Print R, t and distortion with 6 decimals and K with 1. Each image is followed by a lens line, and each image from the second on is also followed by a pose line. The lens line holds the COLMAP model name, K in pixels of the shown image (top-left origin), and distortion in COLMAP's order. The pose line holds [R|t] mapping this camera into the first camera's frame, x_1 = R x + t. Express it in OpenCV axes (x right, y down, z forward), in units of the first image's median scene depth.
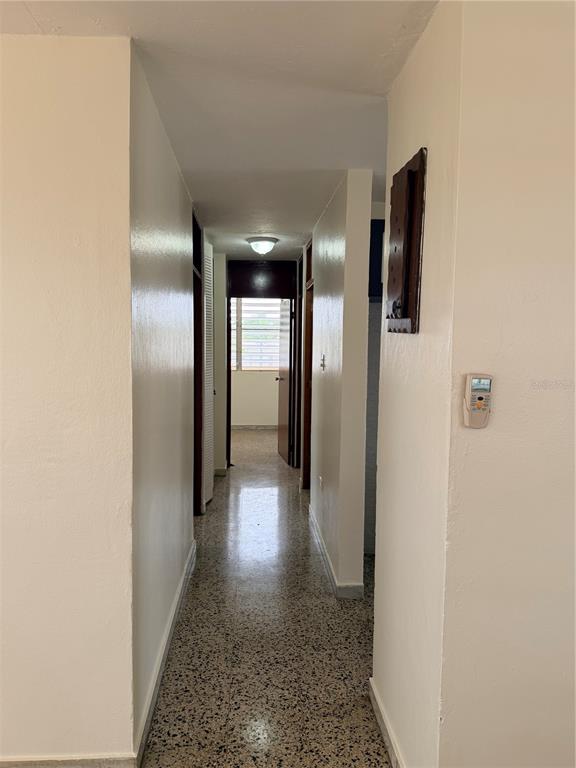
lens RADIAL K [[546.2, 0, 287.9], [0, 546.2, 381.4], [0, 0, 1]] dist [0.038510, -0.048728]
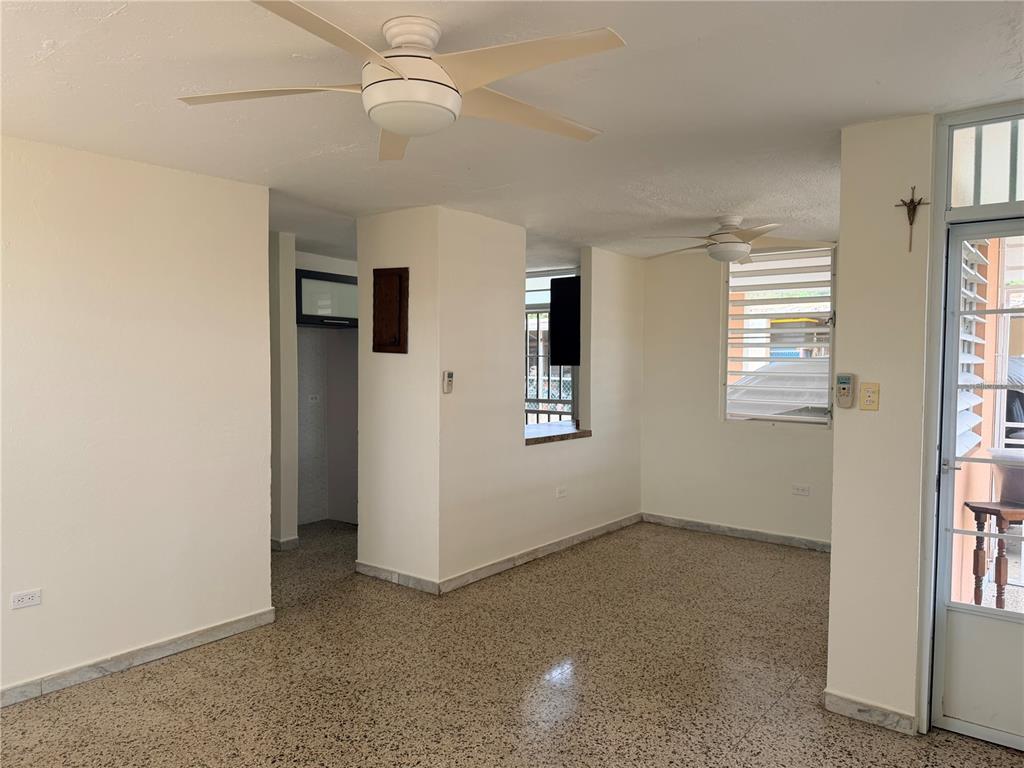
lens RADIAL K [[728.3, 0, 510.5], [0, 728.3, 386.3], [0, 0, 1]] dist [0.038510, -0.048728]
pose [[0.675499, -0.034525, 0.736552, -1.436160], [0.054330, 0.998518, -0.003022, 0.061103], [-0.735356, 0.042058, 0.676374, -1.075729]]
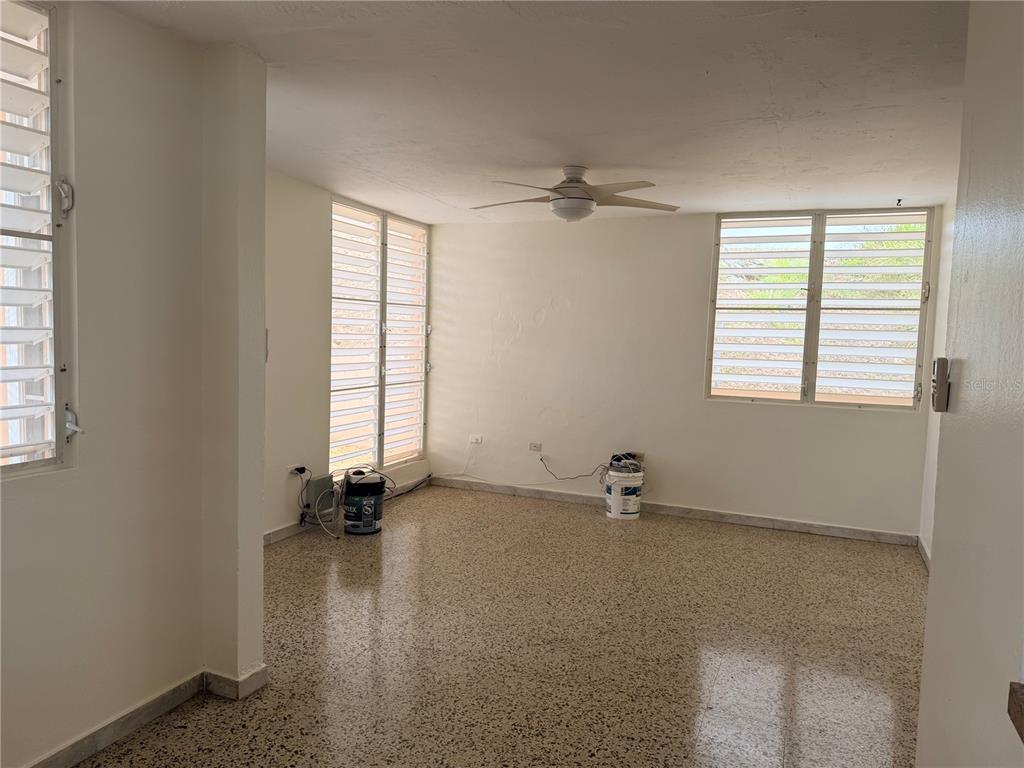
lens RADIAL K [[728.3, 0, 511.5], [0, 728.3, 384.2], [0, 0, 1]] dist [0.038510, -0.048728]
pose [[-0.447998, 0.041853, -0.893054, 1.510139], [-0.098985, 0.990440, 0.096073, -0.018880], [0.888538, 0.131439, -0.439573, 0.708235]]
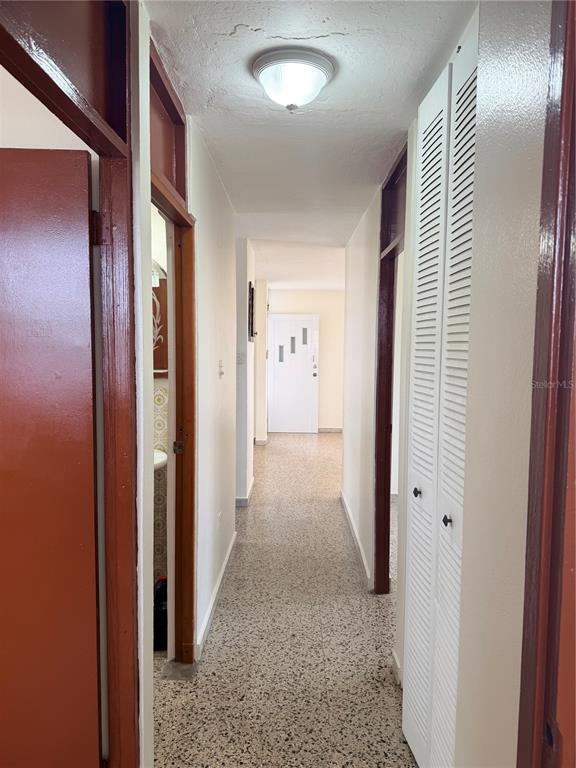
lens RADIAL K [[546.2, 0, 287.6], [0, 546.2, 383.3], [0, 0, 1]] dist [0.038510, -0.048728]
pose [[-0.996527, -0.023995, 0.079735, -0.220344], [-0.011788, 0.988588, 0.150183, -0.308491], [-0.082428, 0.148721, -0.985438, 3.883954]]
